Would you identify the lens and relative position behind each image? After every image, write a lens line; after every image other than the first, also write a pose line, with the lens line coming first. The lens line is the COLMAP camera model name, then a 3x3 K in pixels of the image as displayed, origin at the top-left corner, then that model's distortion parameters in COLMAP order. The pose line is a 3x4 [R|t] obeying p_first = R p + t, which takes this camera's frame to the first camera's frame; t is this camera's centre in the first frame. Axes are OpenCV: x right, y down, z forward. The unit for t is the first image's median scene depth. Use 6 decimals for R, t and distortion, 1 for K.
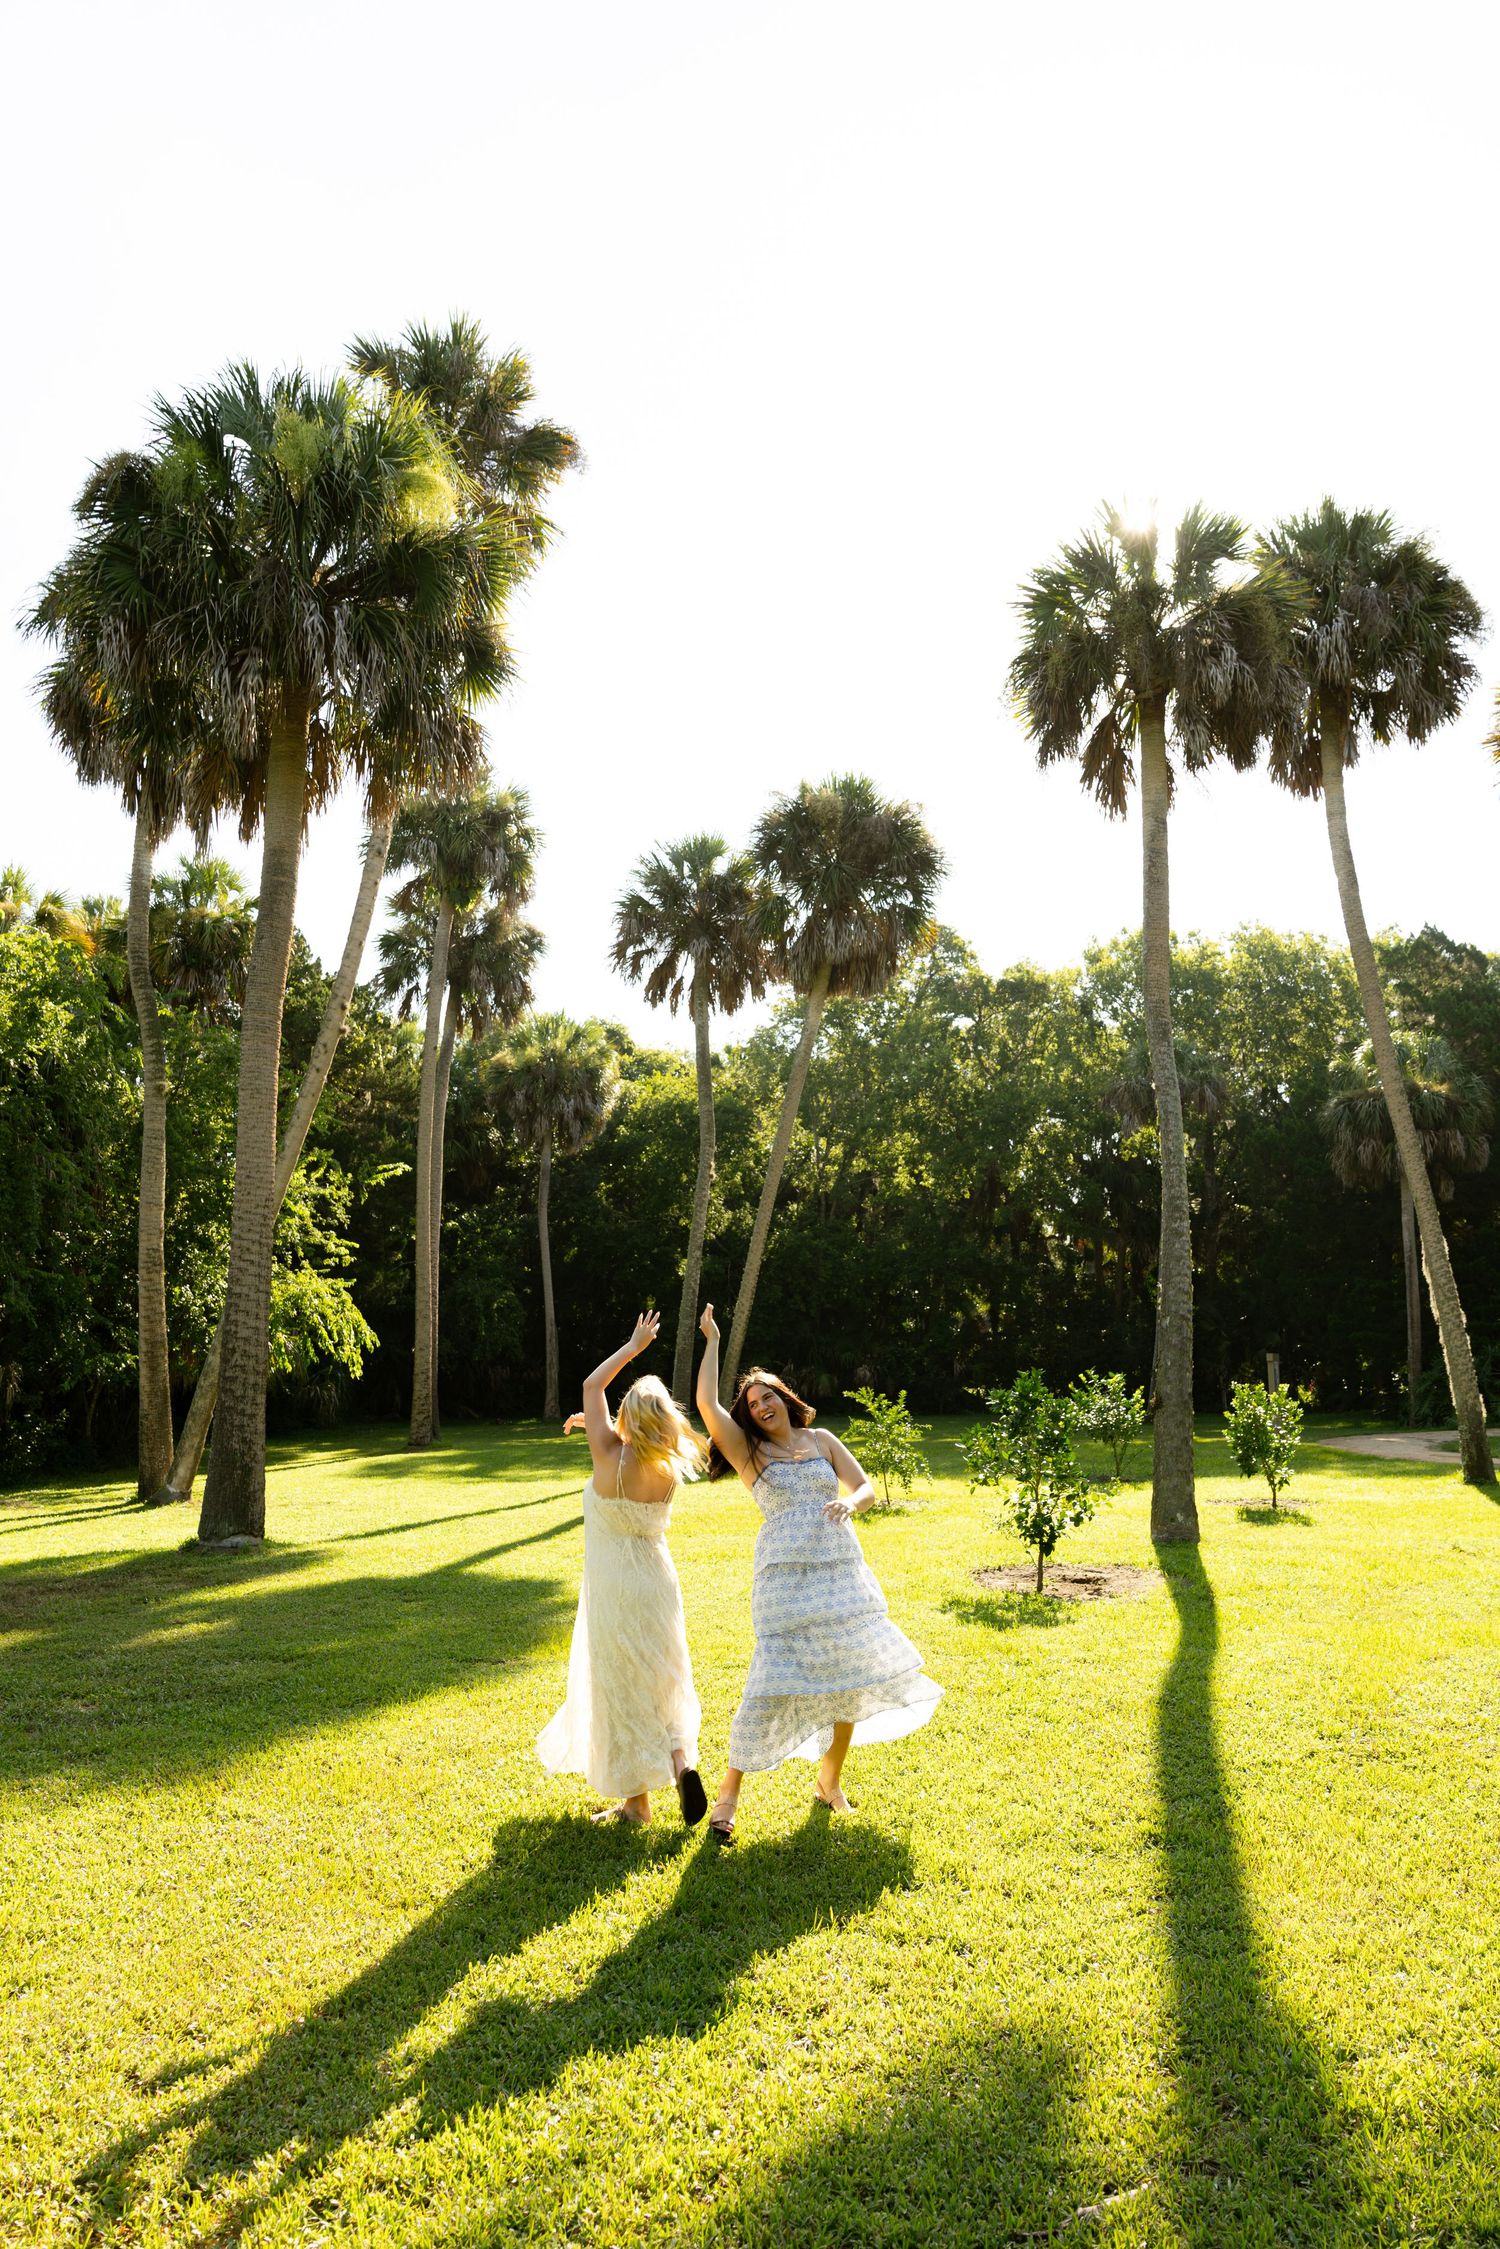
lens RADIAL K [[1481.1, 0, 753.0], [0, 1481.1, 1120.1], [0, 0, 1]] dist [-0.002353, 0.000060]
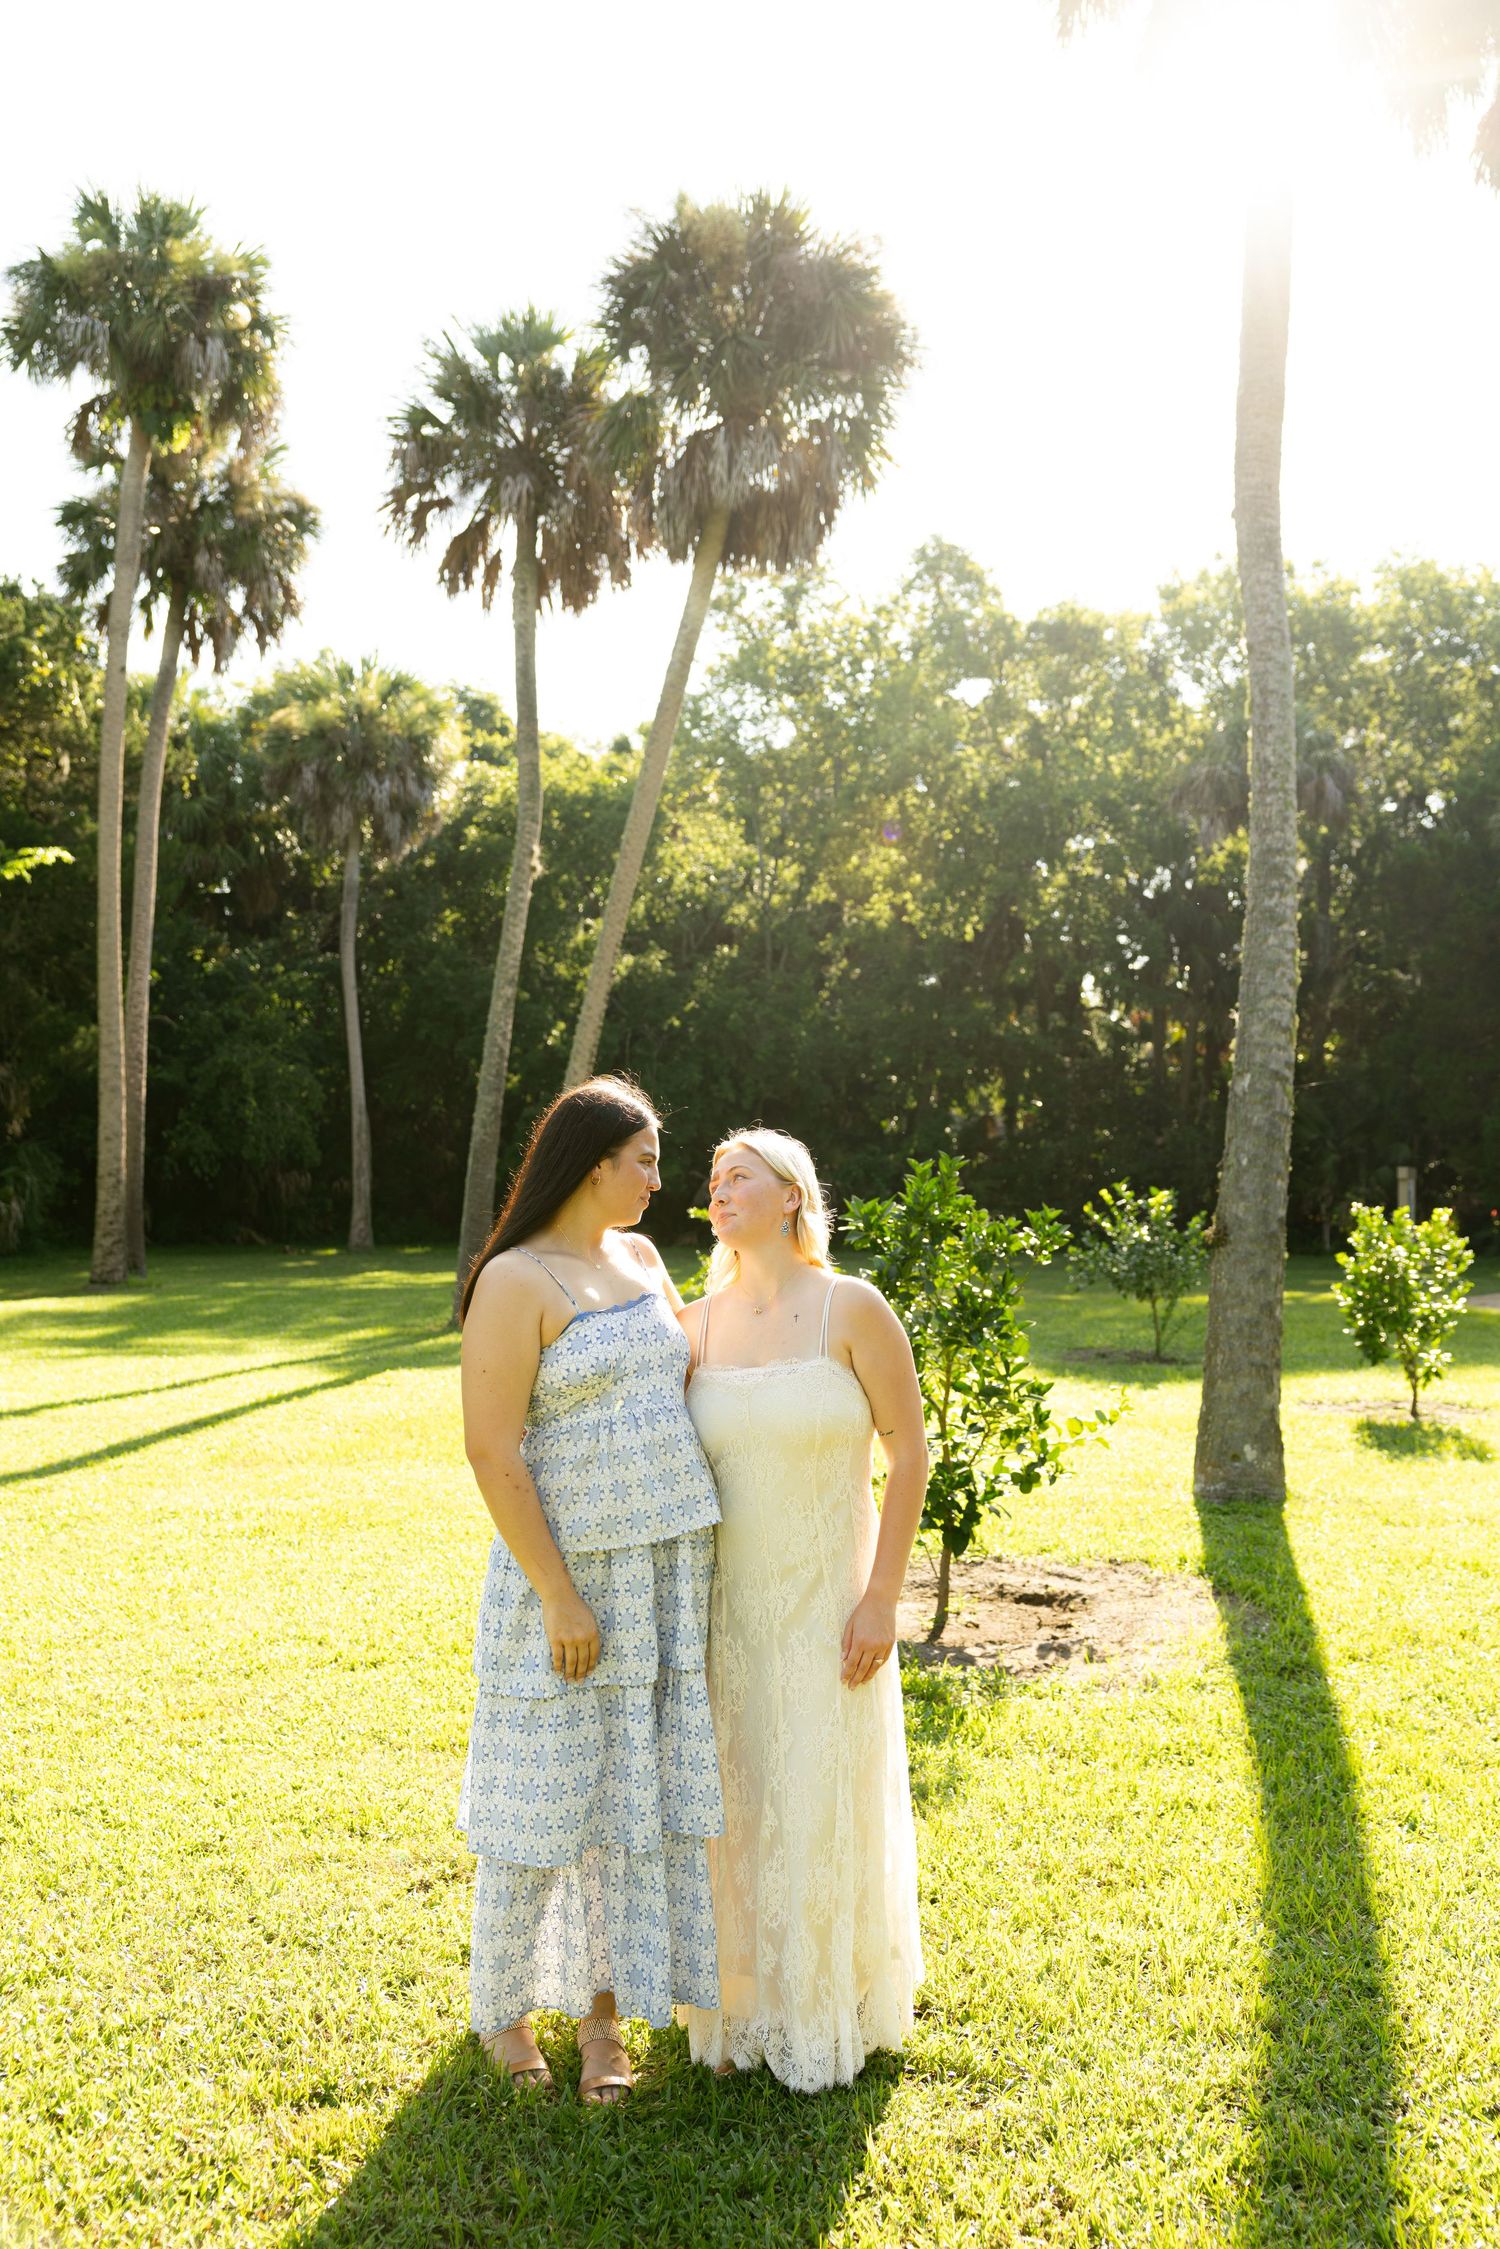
lens RADIAL K [[1988.4, 0, 738.7], [0, 1988.4, 1102.0], [0, 0, 1]] dist [0.002482, 0.004807]
pose [[0.999702, 0.017183, 0.017328, 0.047323], [-0.019191, 0.992183, 0.123304, 0.031688], [-0.015074, -0.123600, 0.992218, 0.162487]]
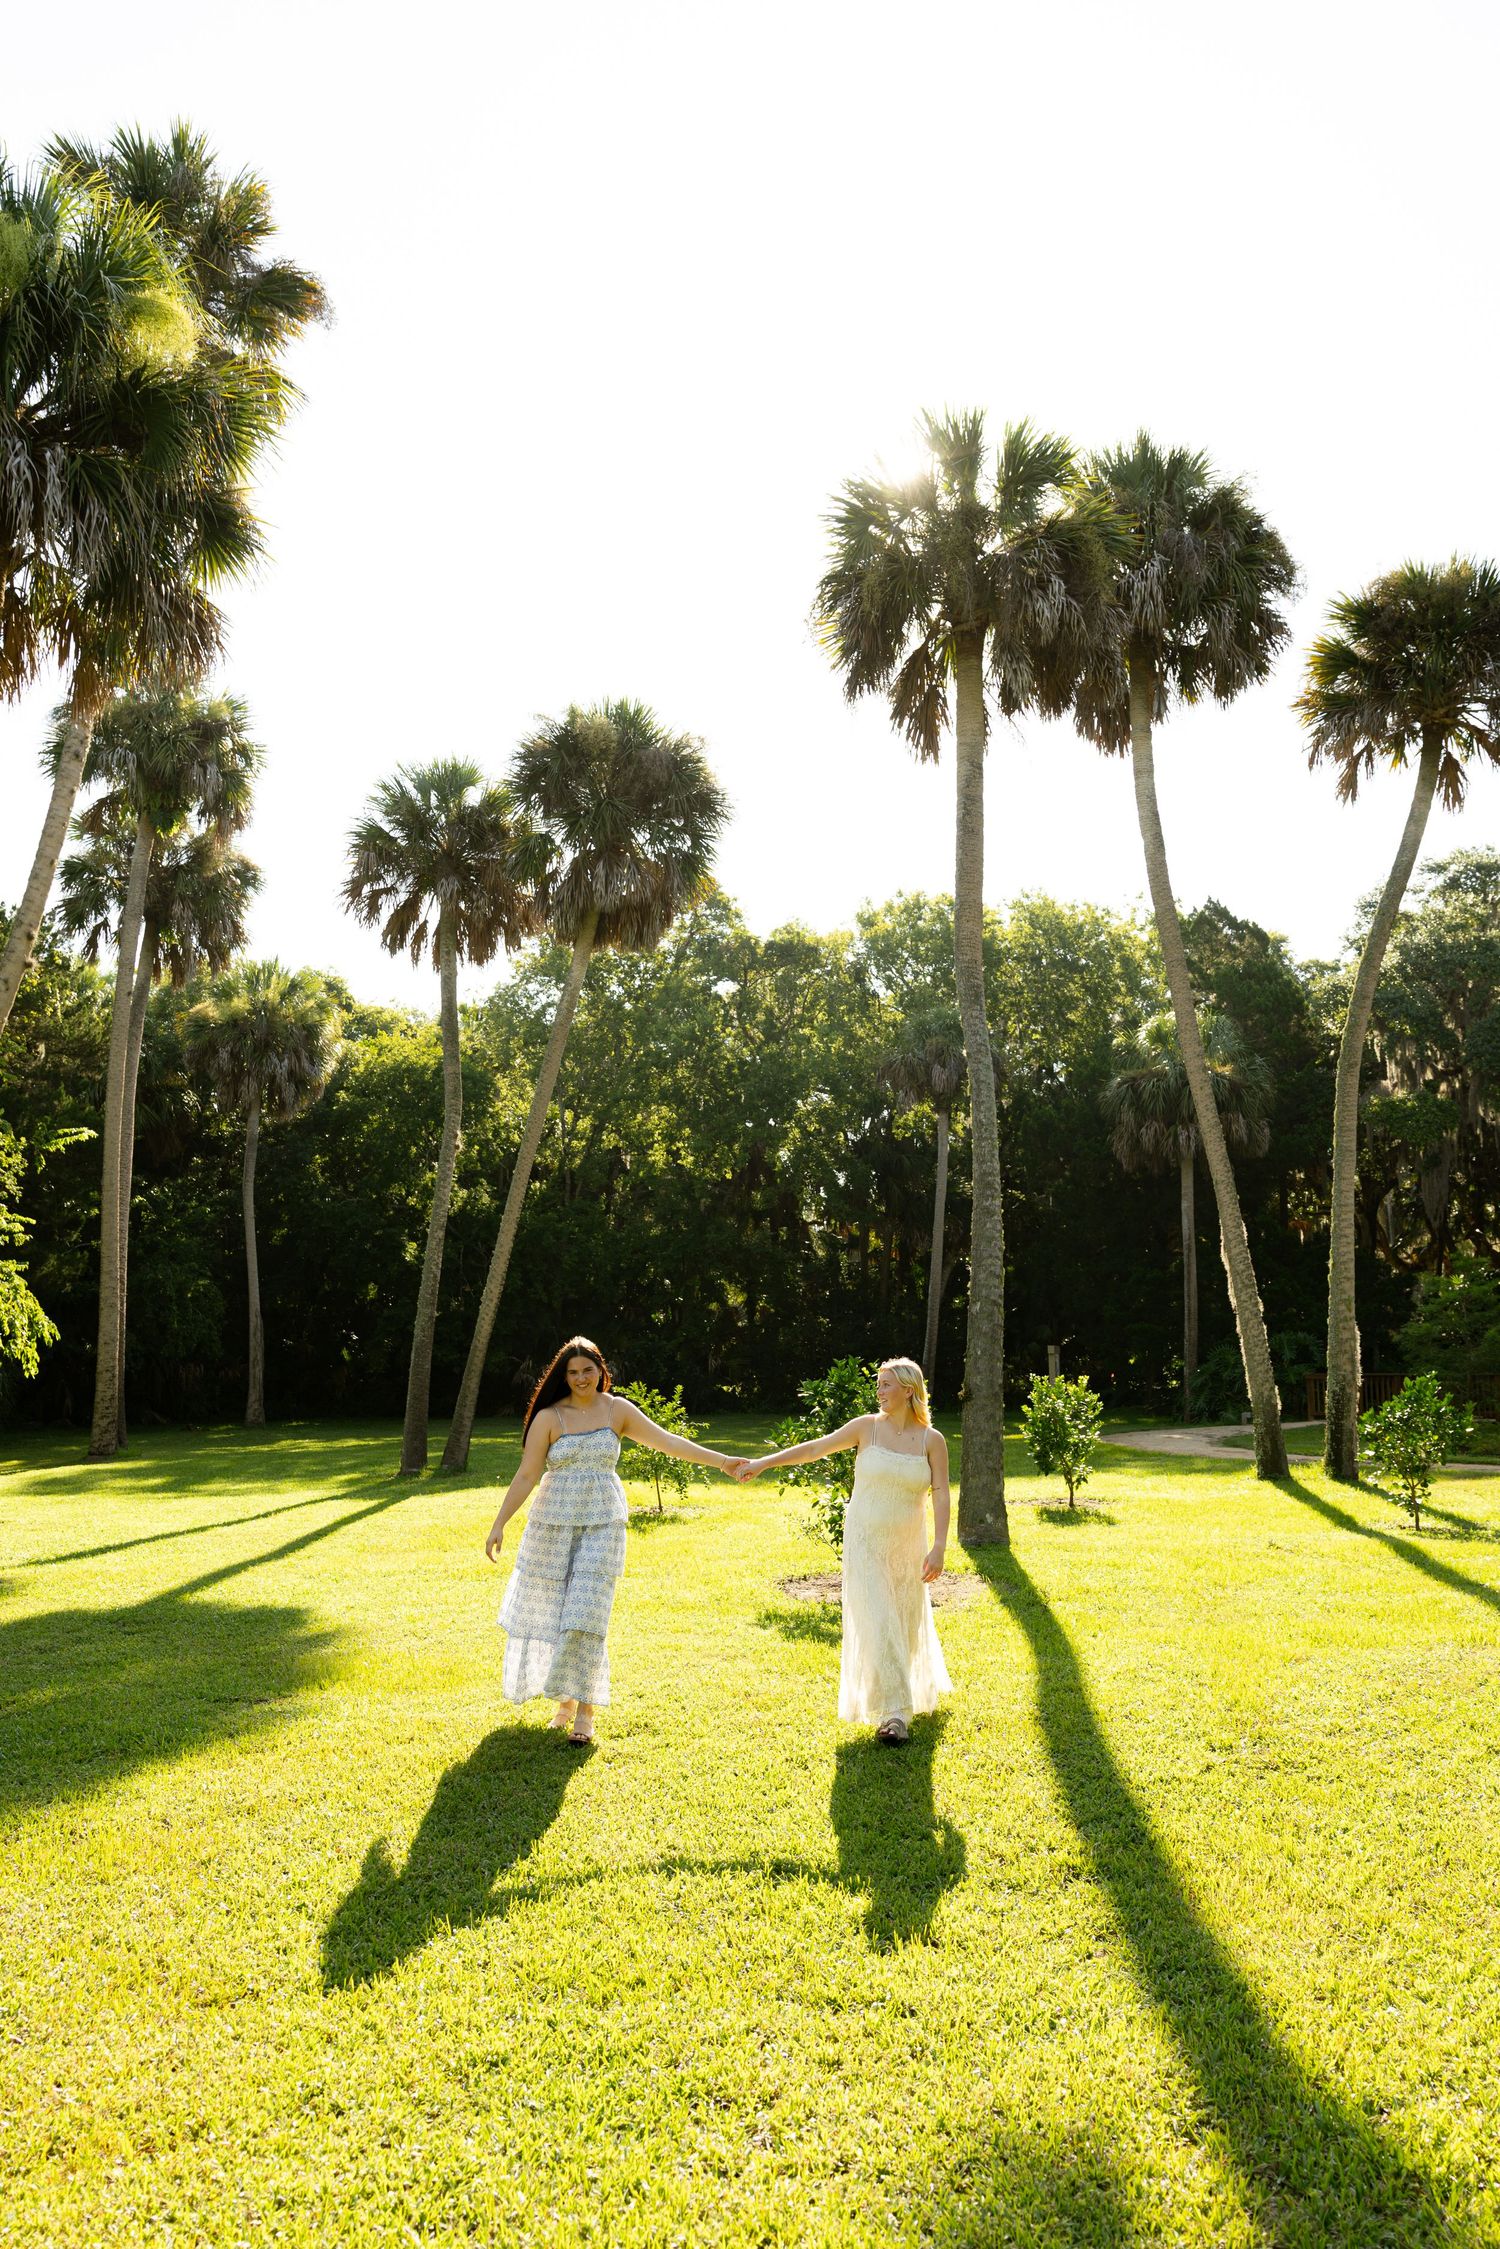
lens RADIAL K [[1628.4, 0, 742.3], [0, 1628.4, 1116.9], [0, 0, 1]] dist [0.005441, -0.007583]
pose [[0.987175, 0.019581, 0.158435, -0.014967], [-0.021837, 0.999683, 0.012509, 0.004113], [-0.158140, -0.015808, 0.987290, 0.011847]]
